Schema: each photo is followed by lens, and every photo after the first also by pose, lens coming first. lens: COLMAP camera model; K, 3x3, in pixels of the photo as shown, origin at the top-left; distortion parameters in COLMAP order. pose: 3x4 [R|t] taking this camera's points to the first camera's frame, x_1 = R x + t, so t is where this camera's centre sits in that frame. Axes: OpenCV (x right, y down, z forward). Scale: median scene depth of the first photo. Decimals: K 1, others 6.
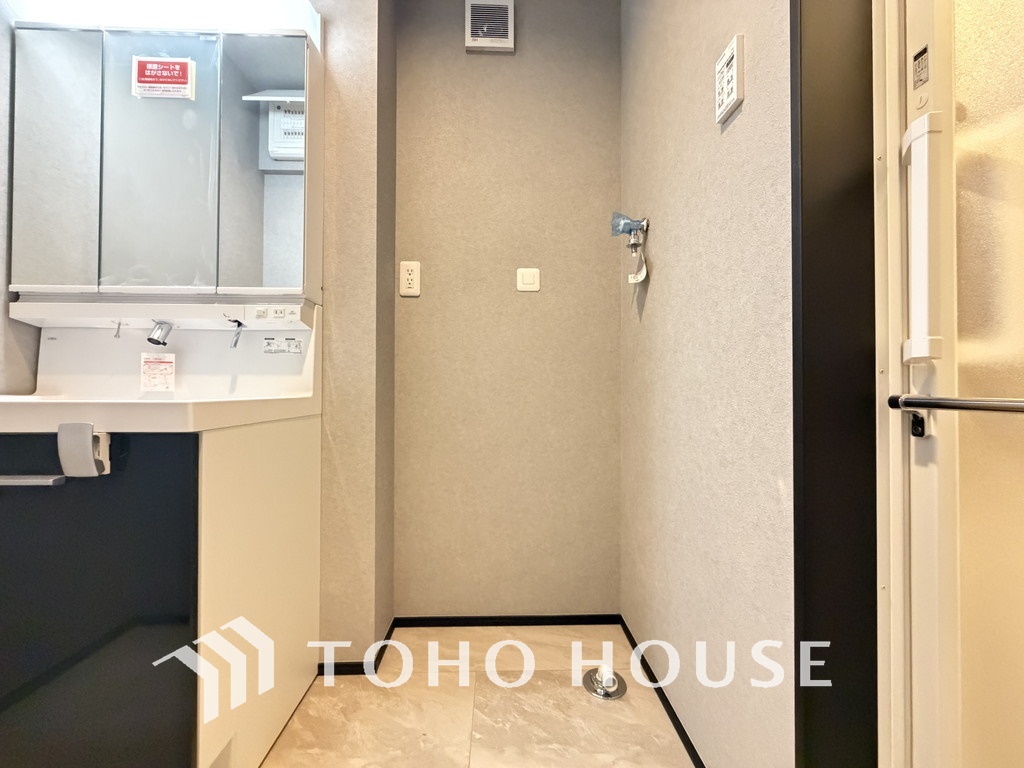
lens RADIAL K [[408.8, 0, 509.9], [0, 408.8, 384.0], [0, 0, 1]] dist [-0.000508, -0.000272]
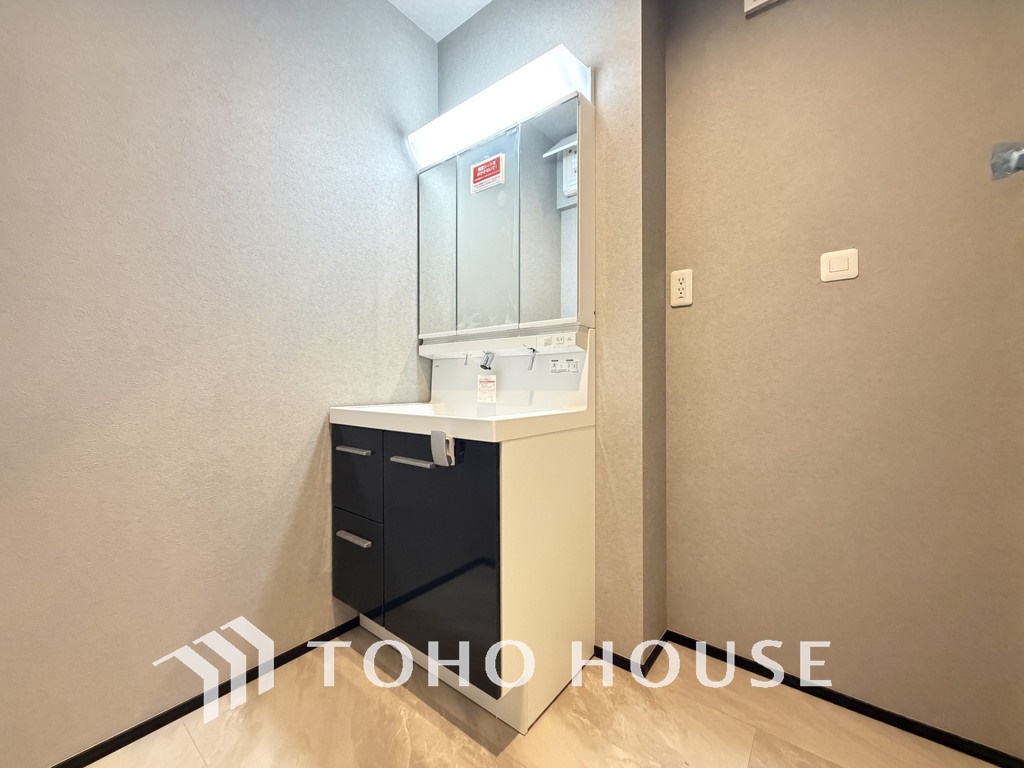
lens RADIAL K [[408.8, 0, 508.4], [0, 408.8, 383.7], [0, 0, 1]] dist [-0.000508, -0.000272]
pose [[0.762263, -0.003165, -0.647260, 0.086567], [0.011050, 0.999906, 0.008123, -0.053919], [0.647173, -0.013344, 0.762226, -0.007243]]
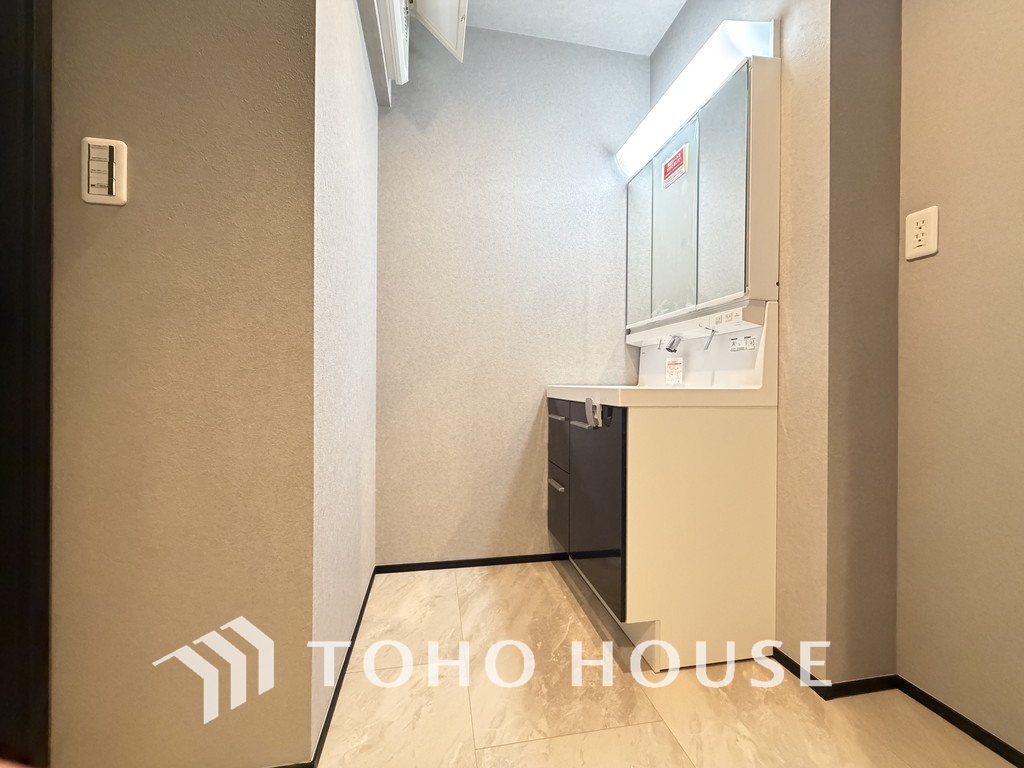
lens RADIAL K [[408.8, 0, 504.6], [0, 408.8, 382.7], [0, 0, 1]] dist [-0.000508, -0.000272]
pose [[0.142464, -0.001712, -0.989798, 0.474724], [0.004582, 0.999989, -0.001070, 0.012455], [0.989789, -0.004382, 0.142471, 0.183572]]
